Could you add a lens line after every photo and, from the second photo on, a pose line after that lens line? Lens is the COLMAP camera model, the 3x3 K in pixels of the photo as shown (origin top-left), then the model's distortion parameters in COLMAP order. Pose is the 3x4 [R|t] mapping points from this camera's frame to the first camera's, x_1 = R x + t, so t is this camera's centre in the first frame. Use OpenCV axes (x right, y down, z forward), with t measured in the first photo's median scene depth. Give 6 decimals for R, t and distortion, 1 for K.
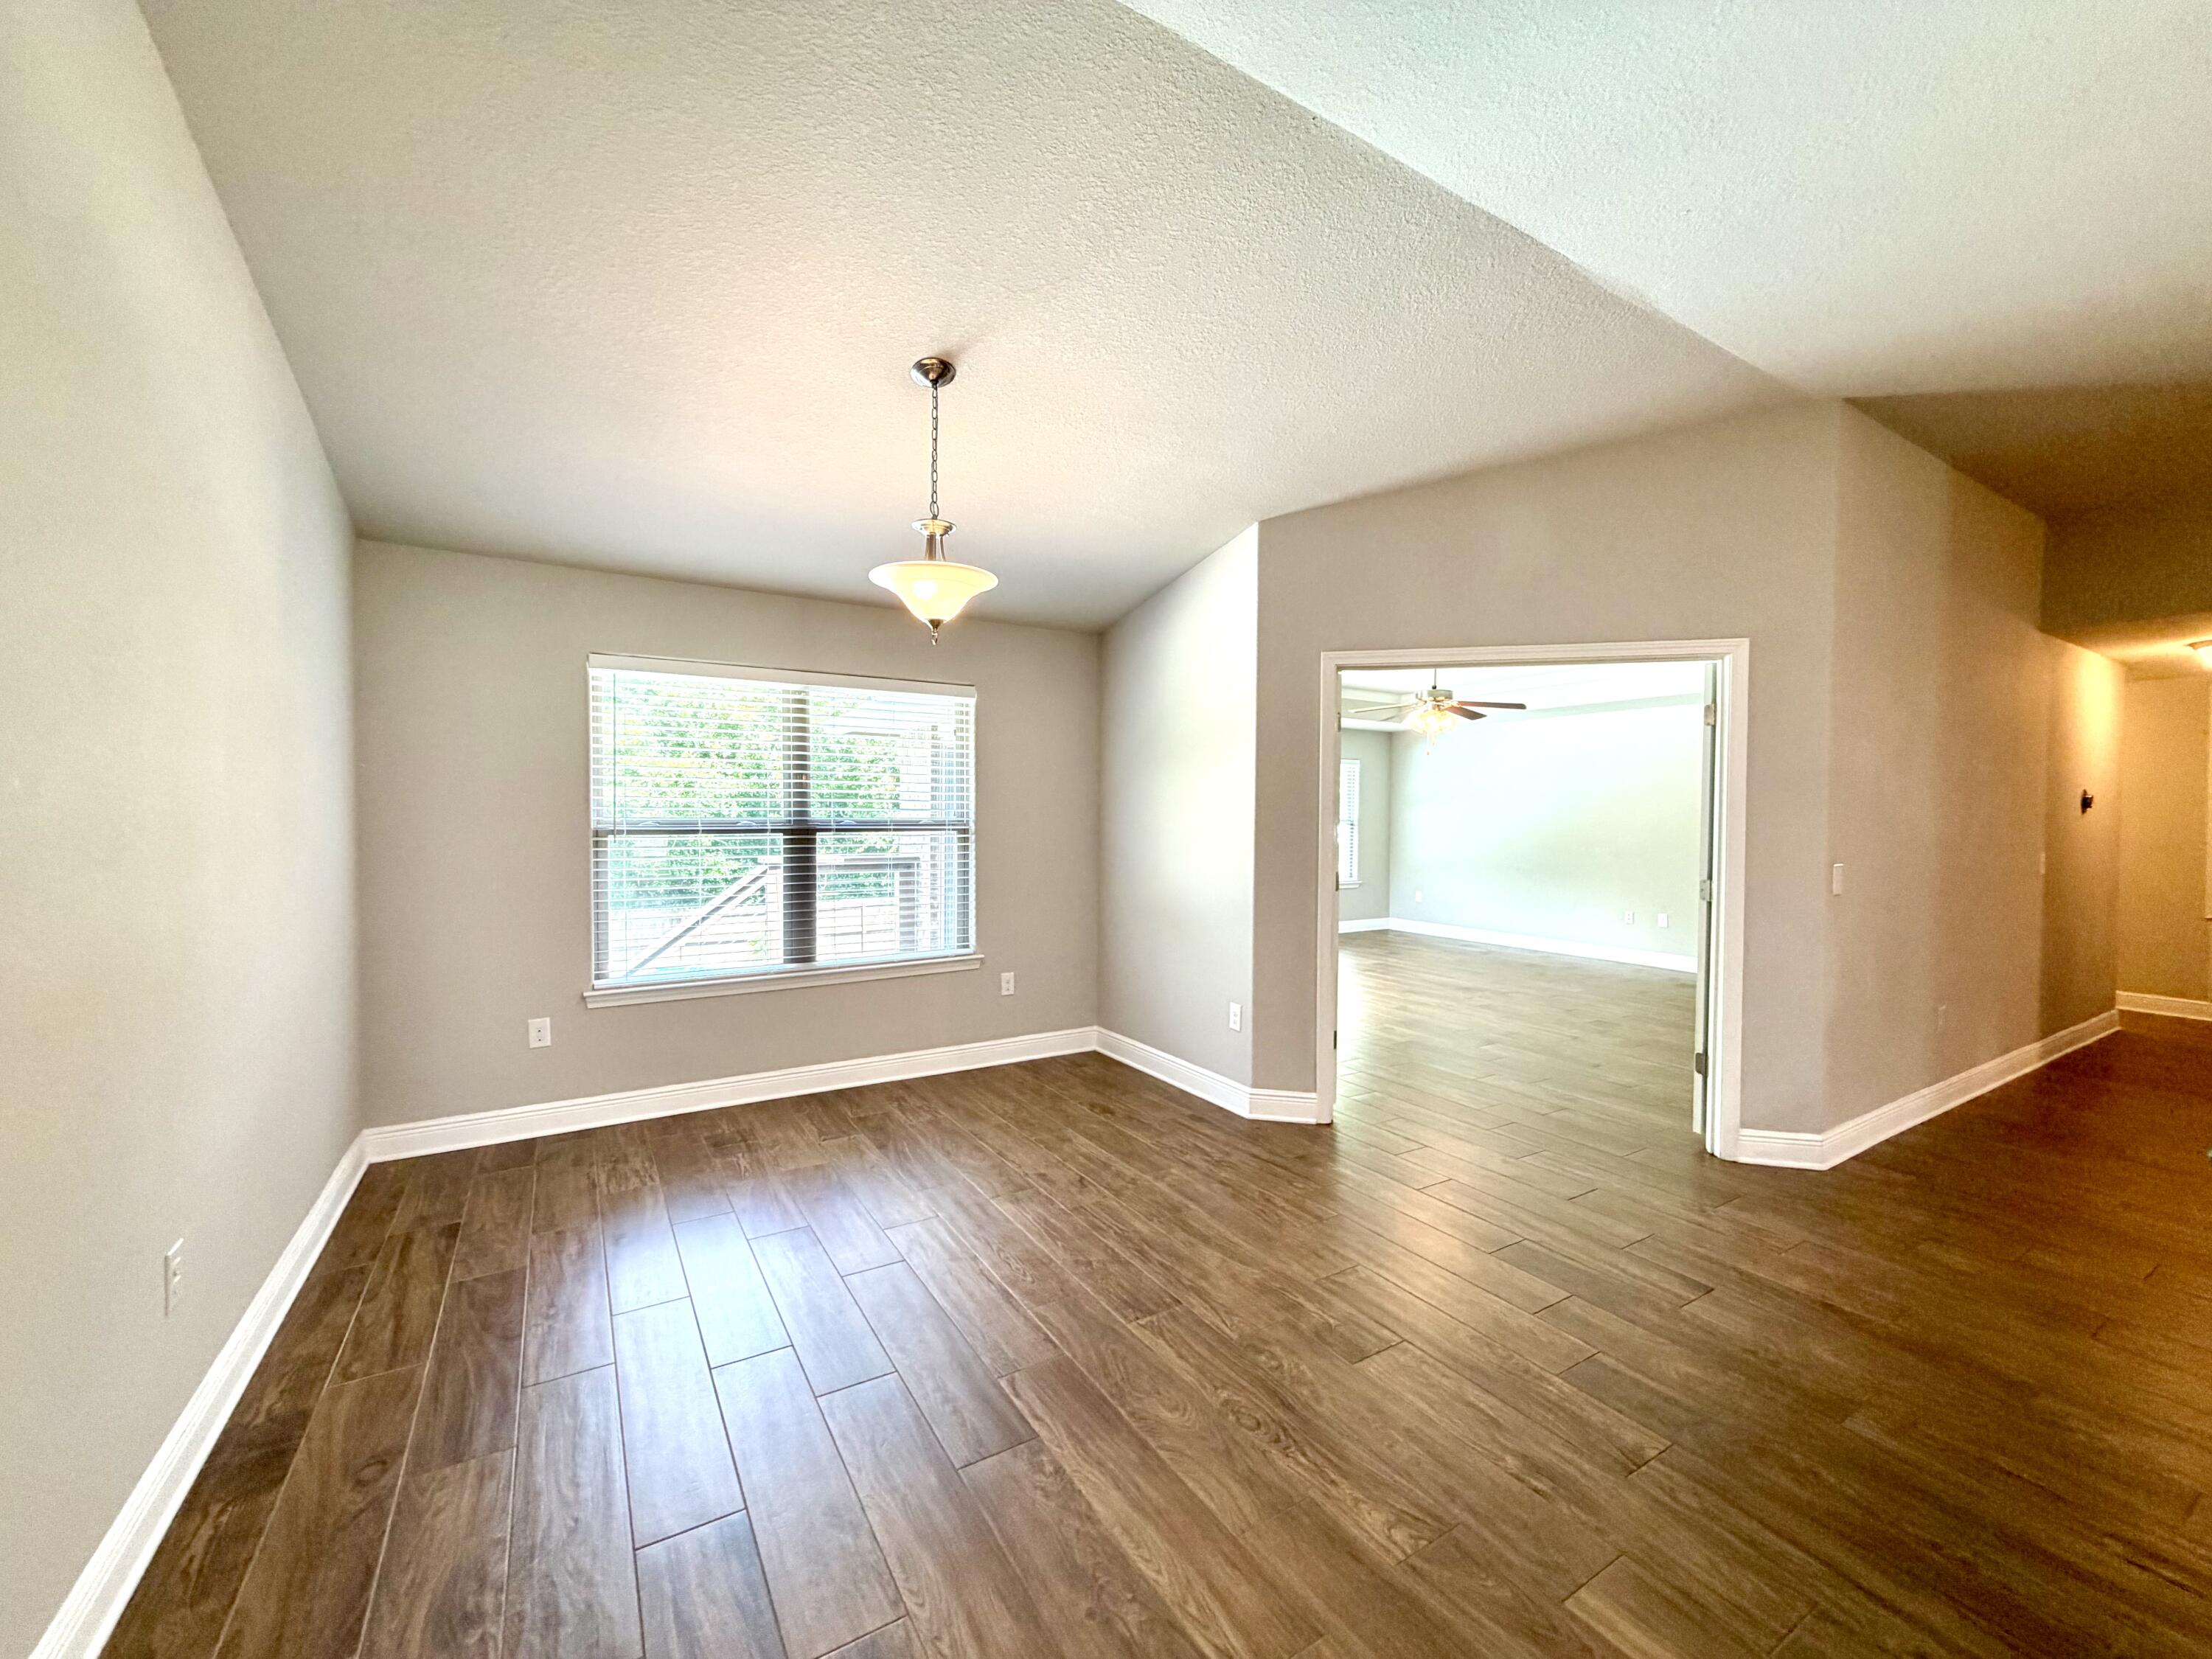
lens RADIAL K [[883.7, 0, 1098.3], [0, 883.7, 834.1], [0, 0, 1]] dist [0.000517, 0.000493]
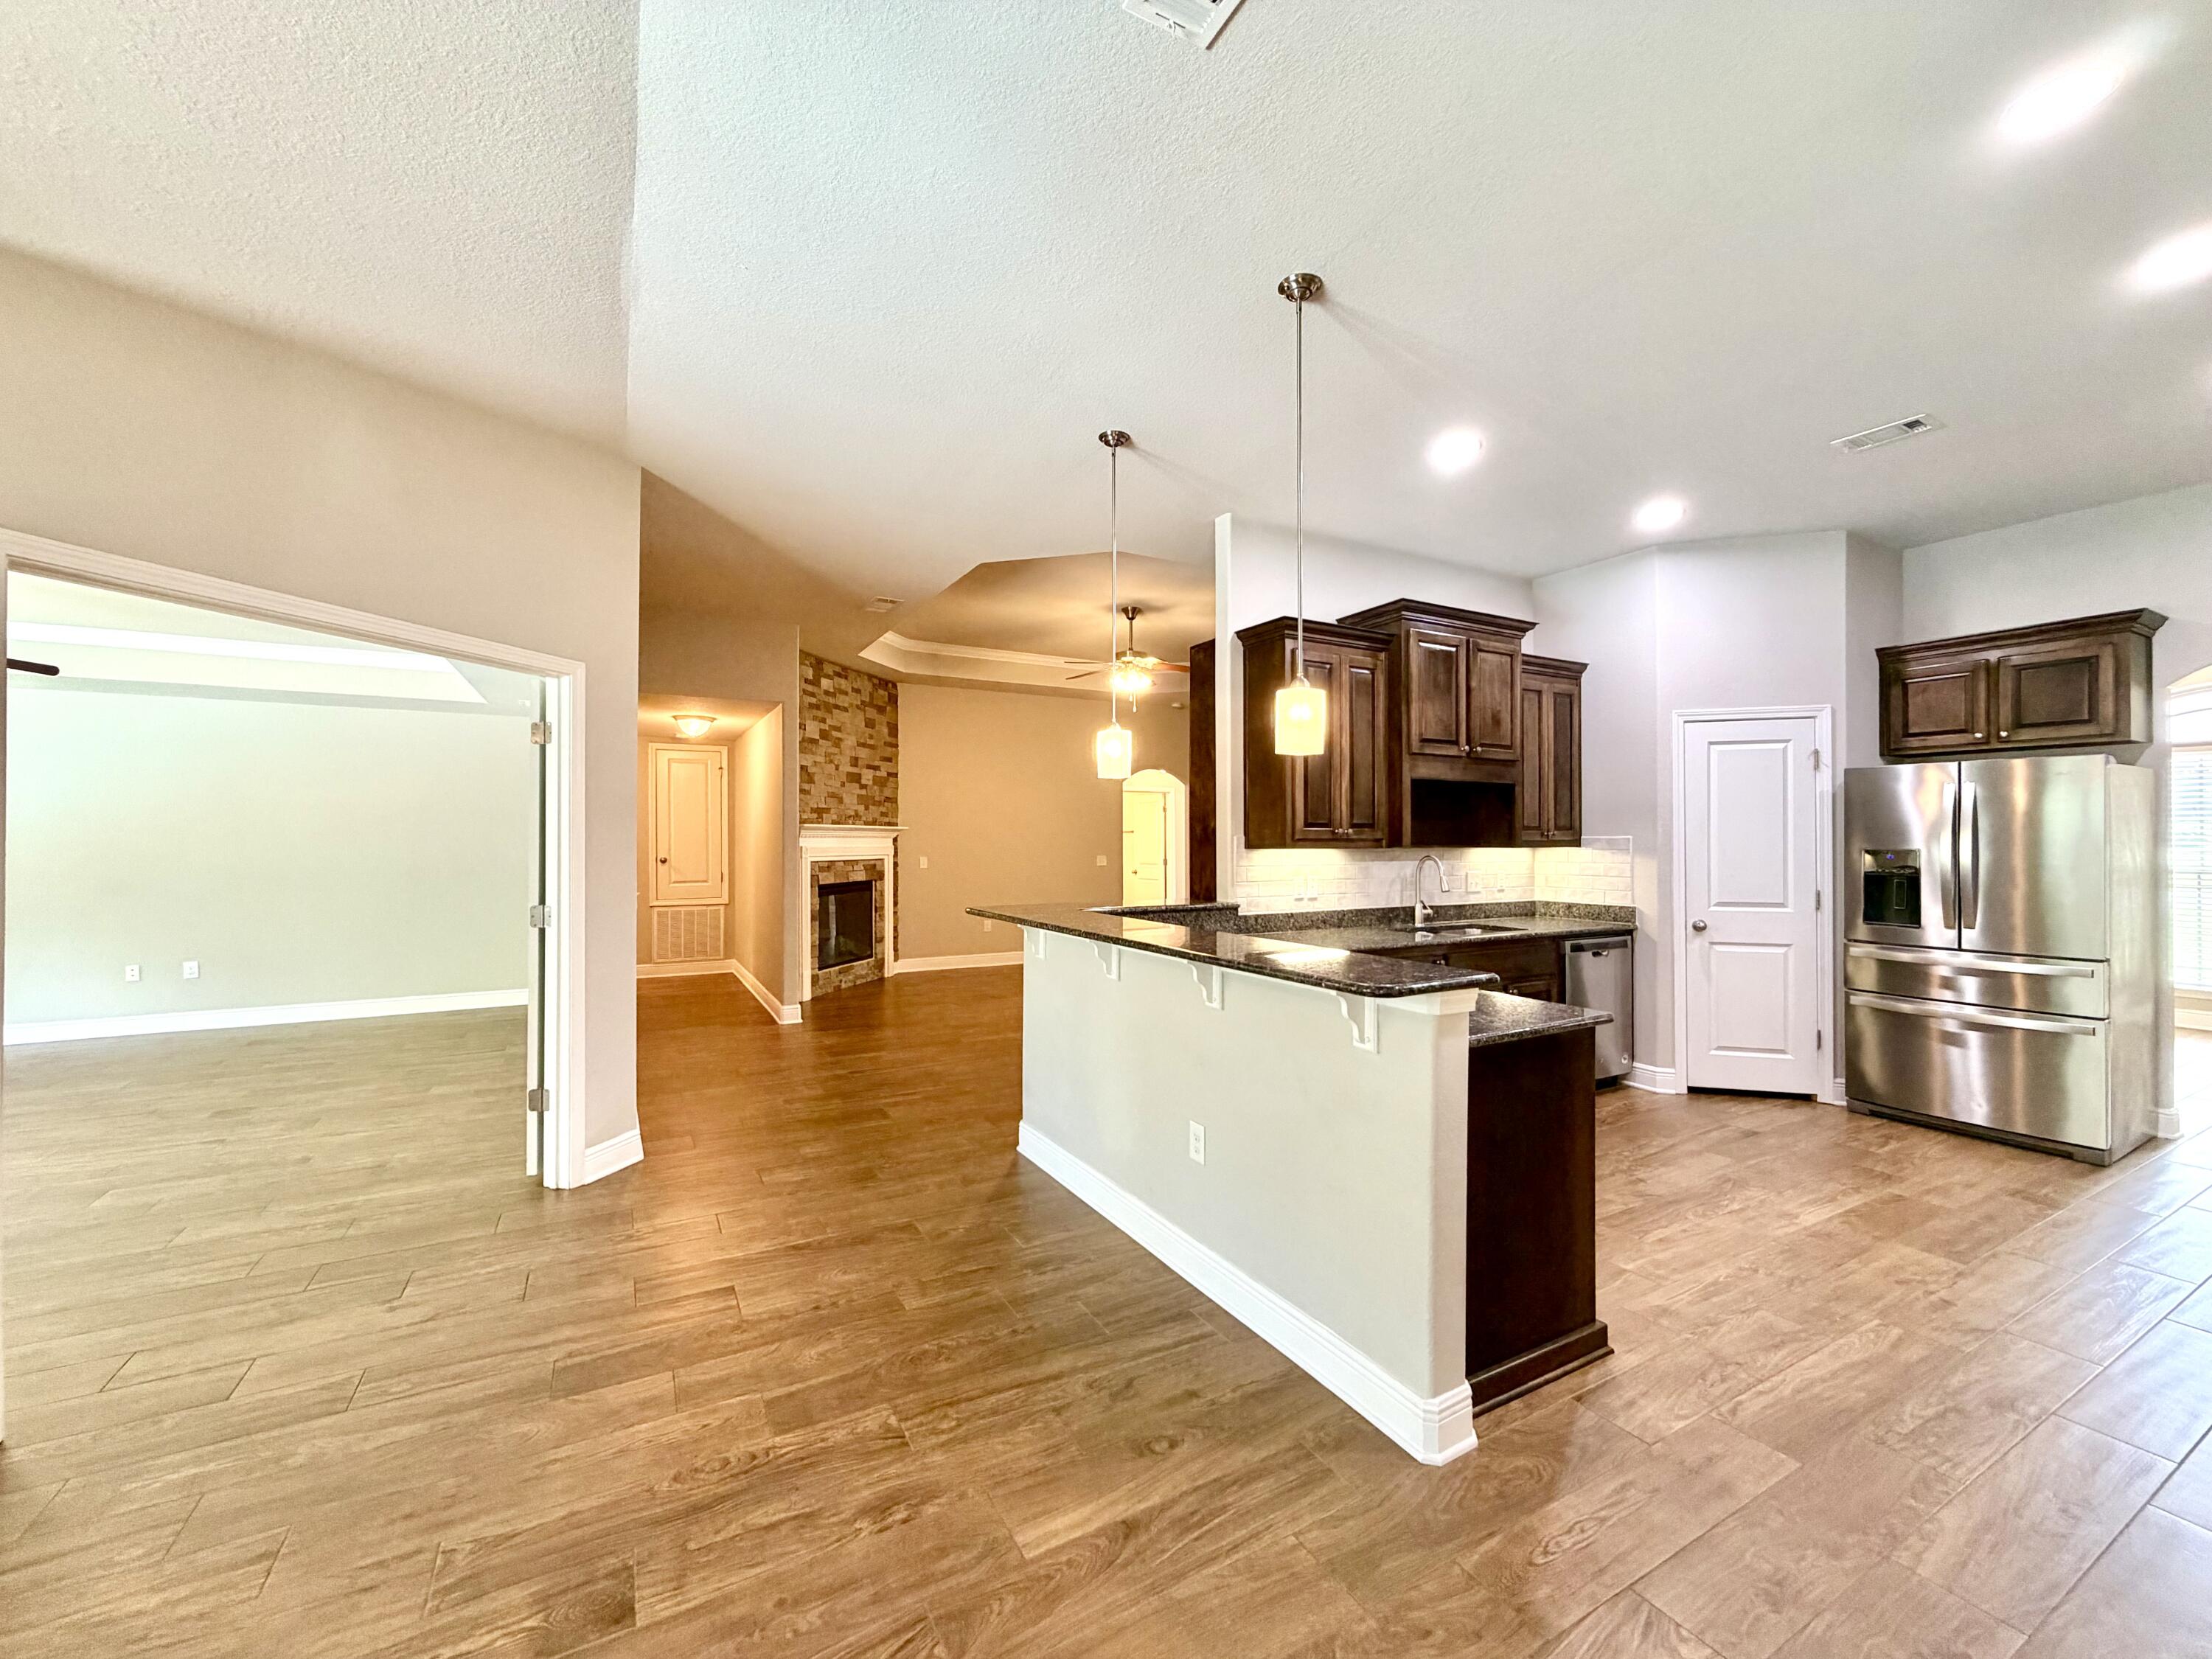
lens RADIAL K [[882.1, 0, 1099.1], [0, 882.1, 834.3], [0, 0, 1]] dist [0.002041, 0.000389]
pose [[0.042511, -0.001773, 0.999094, -0.244267], [0.021187, 0.999775, 0.000872, -0.013784], [-0.998871, 0.021131, 0.042539, 0.361507]]
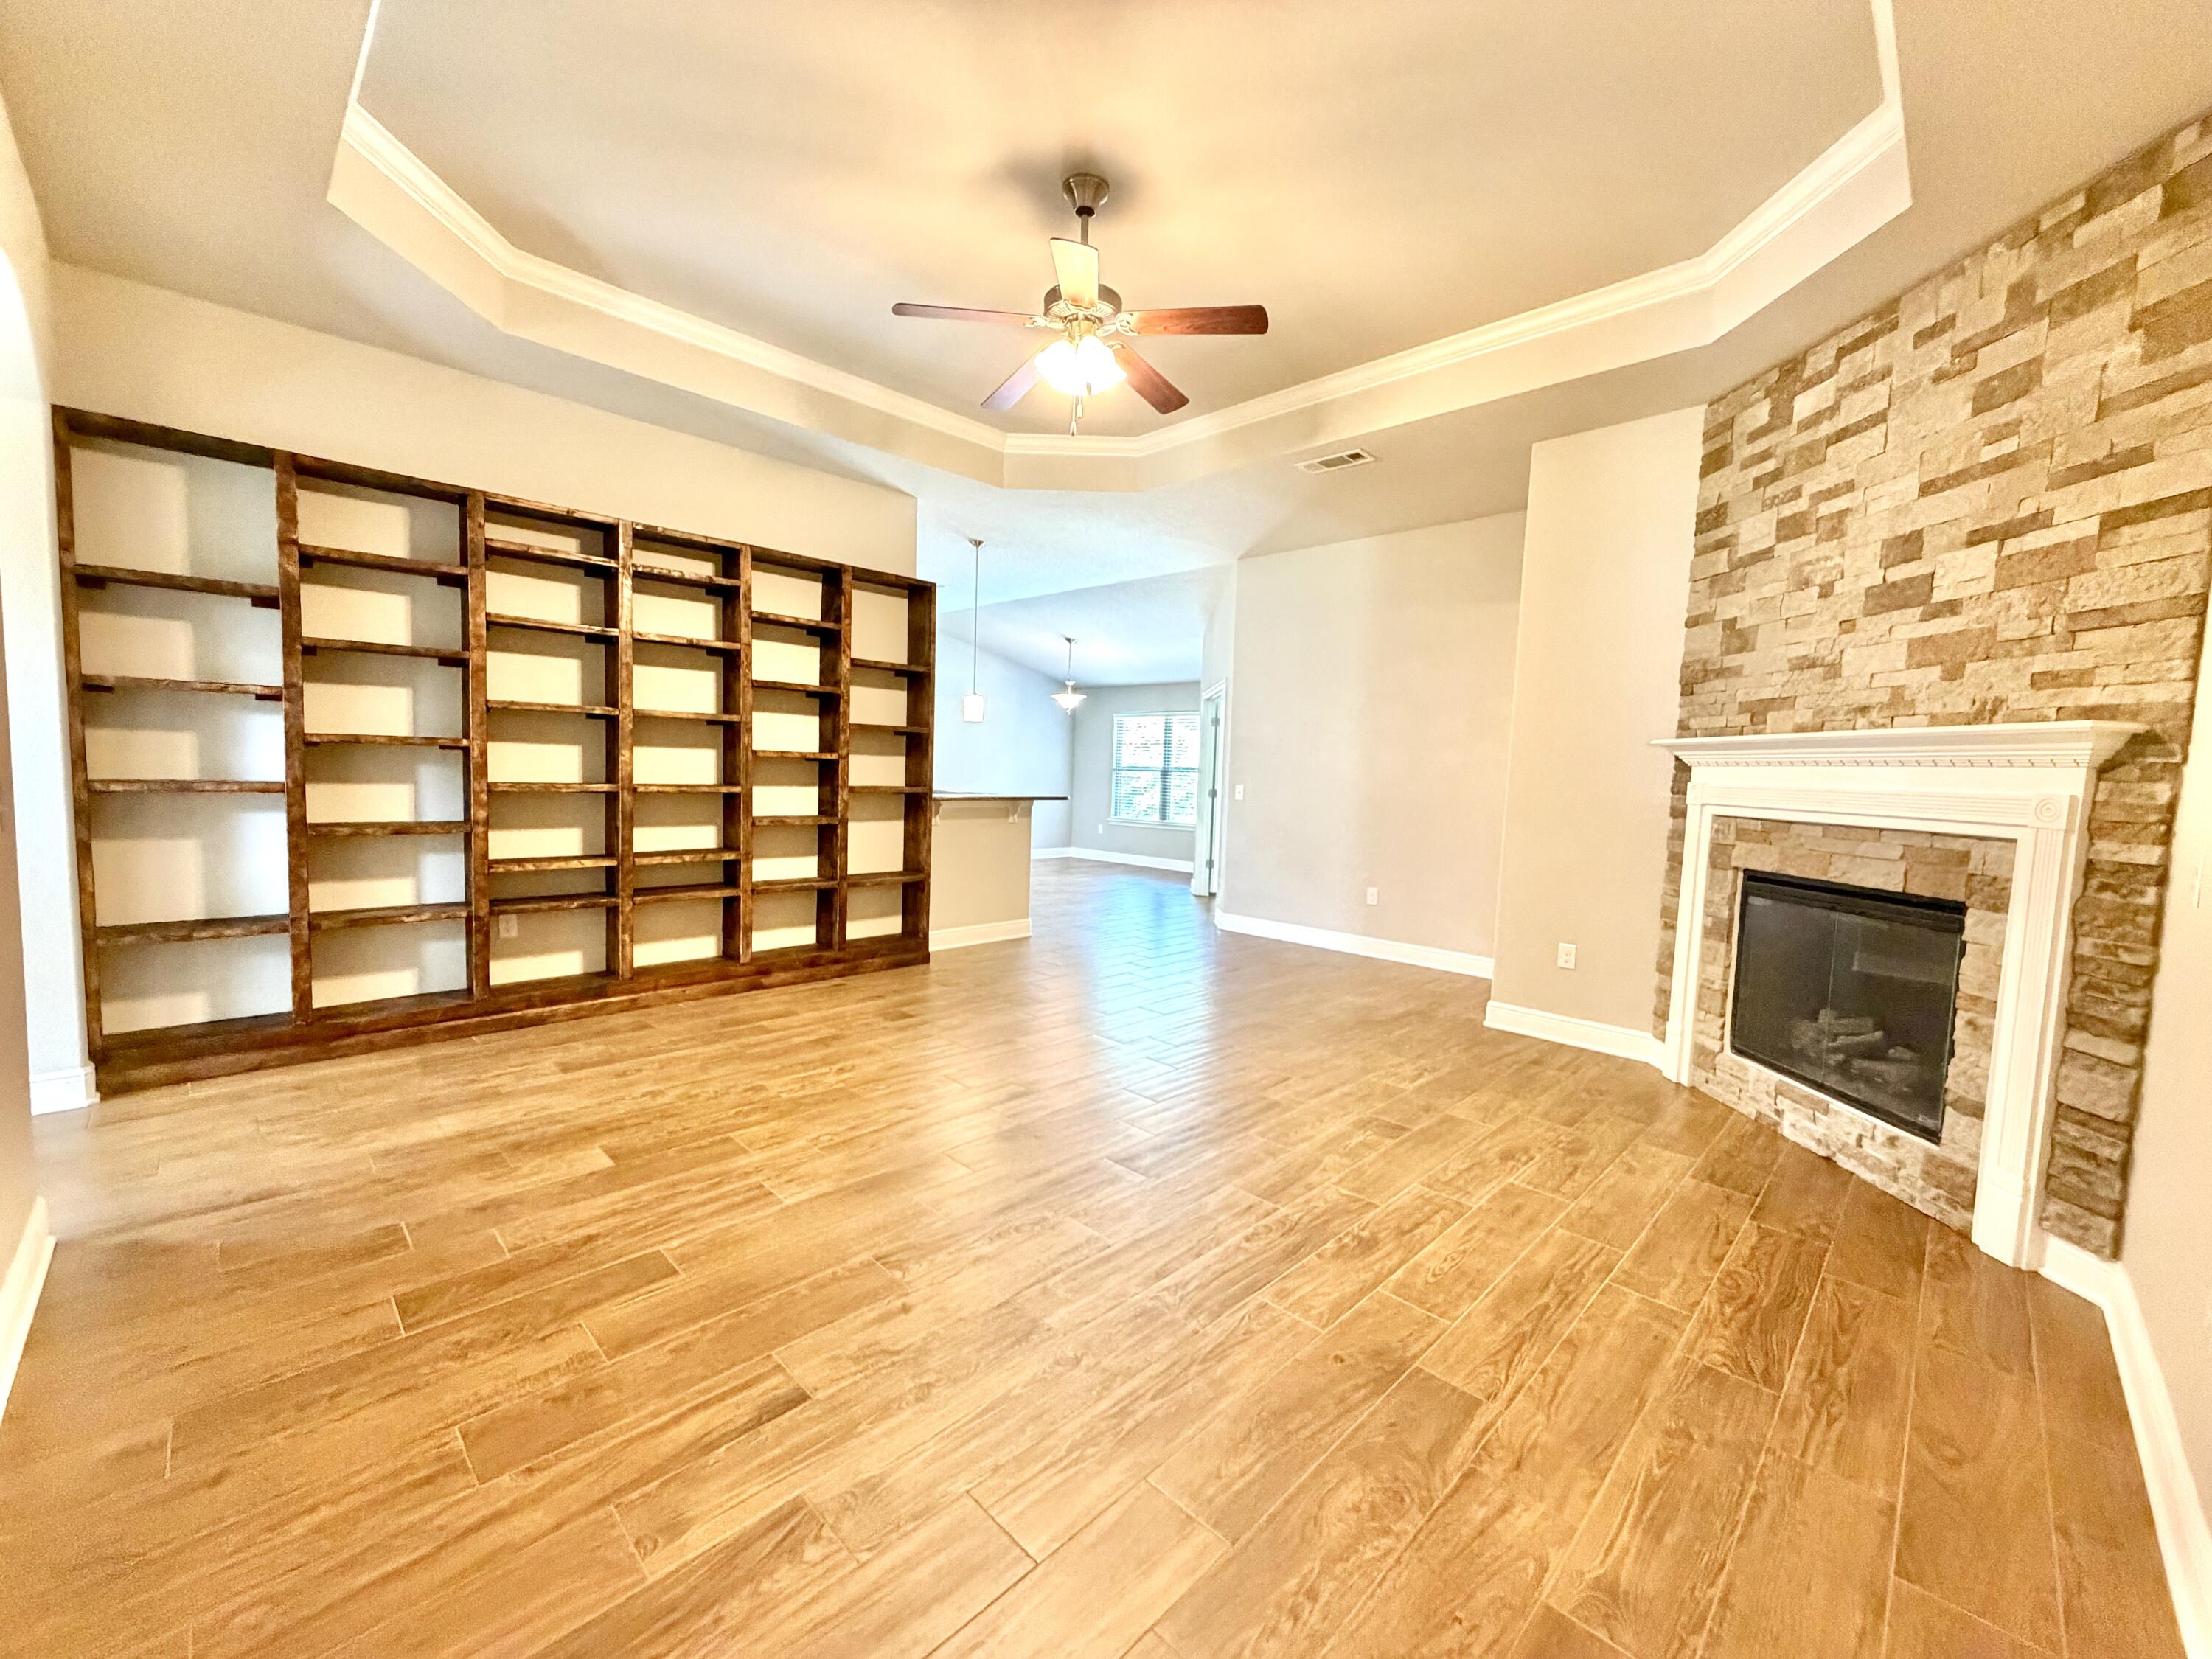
lens RADIAL K [[883.7, 0, 1098.3], [0, 883.7, 834.1], [0, 0, 1]] dist [0.000517, 0.000493]
pose [[0.239630, 0.075989, -0.967886, 2.664994], [-0.054296, 0.996421, 0.064787, 0.033445], [0.969345, 0.037028, 0.242898, 0.190449]]
